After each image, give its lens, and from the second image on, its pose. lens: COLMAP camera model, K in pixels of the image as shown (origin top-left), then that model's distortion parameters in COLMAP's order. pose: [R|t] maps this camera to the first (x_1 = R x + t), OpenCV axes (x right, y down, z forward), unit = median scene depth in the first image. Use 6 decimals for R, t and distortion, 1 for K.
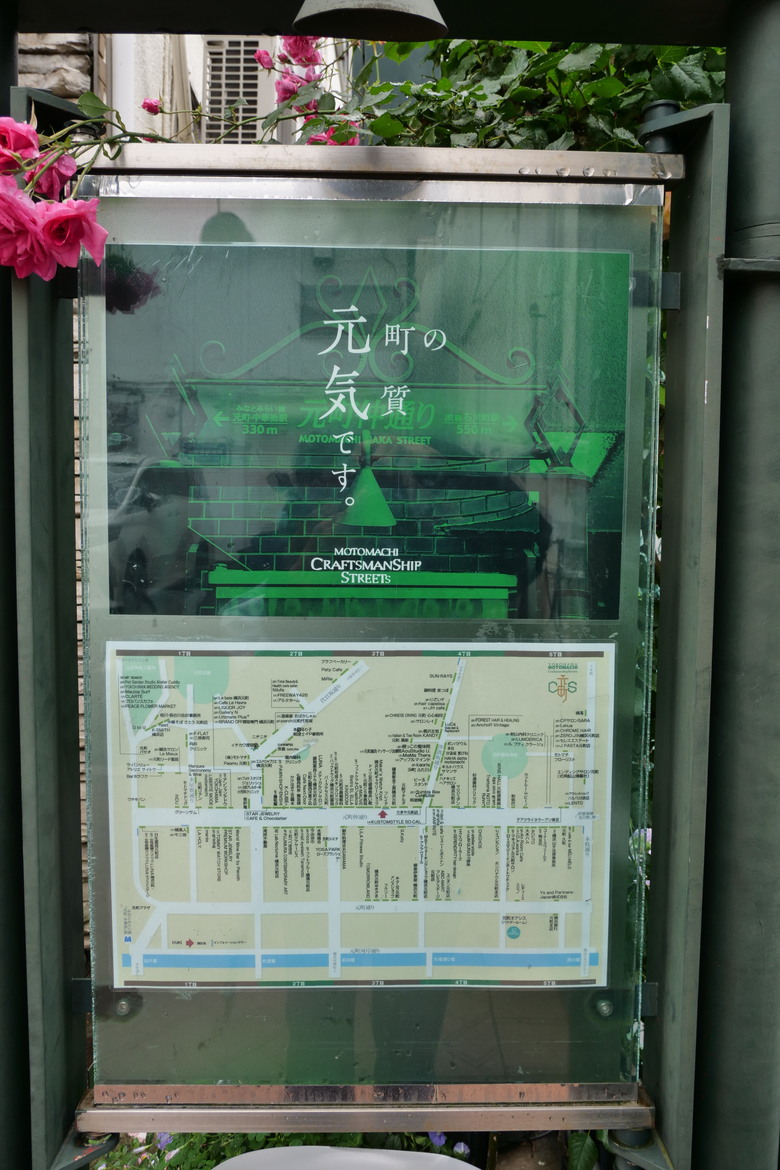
lens RADIAL K [[760.2, 0, 396.5], [0, 760.2, 605.8], [0, 0, 1]] dist [-0.024504, -0.000568]
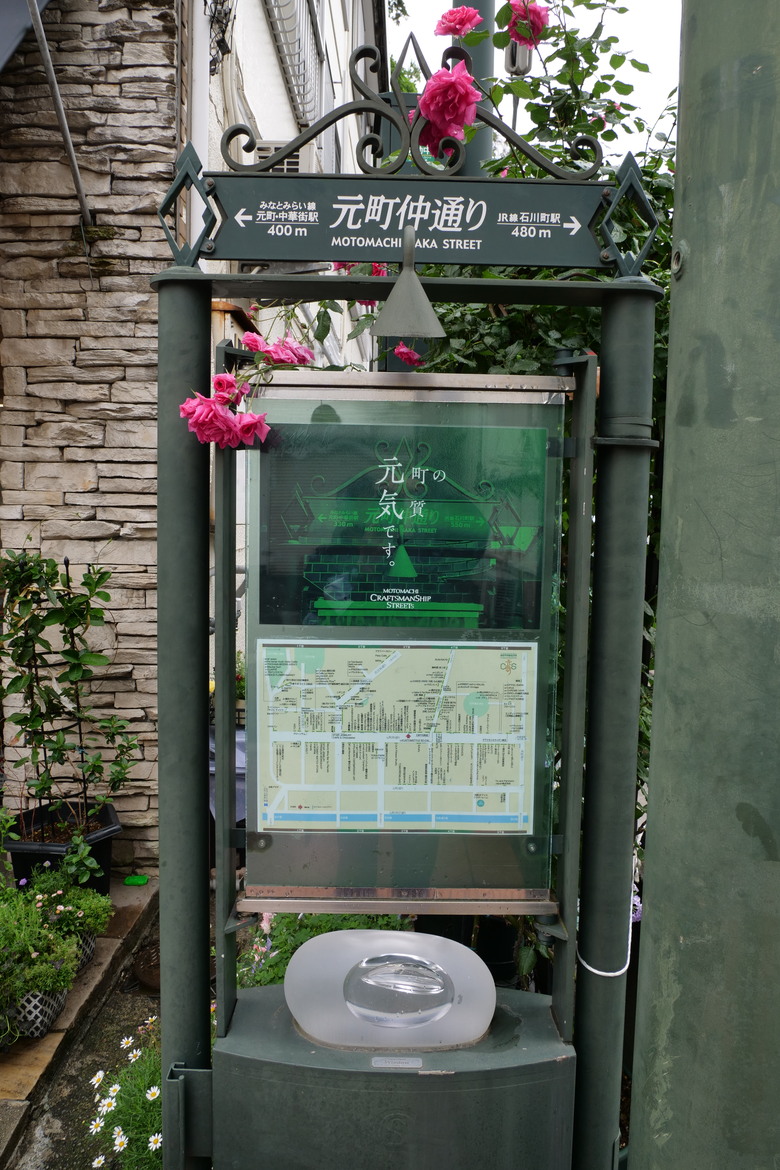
lens RADIAL K [[842.9, 0, 384.1], [0, 842.9, 596.1], [0, 0, 1]] dist [-0.056234, 0.027353]
pose [[0.999847, 0.007411, -0.015860, -0.046460], [-0.007370, 0.999969, 0.002620, -0.062560], [0.015879, -0.002503, 0.999871, -0.998554]]
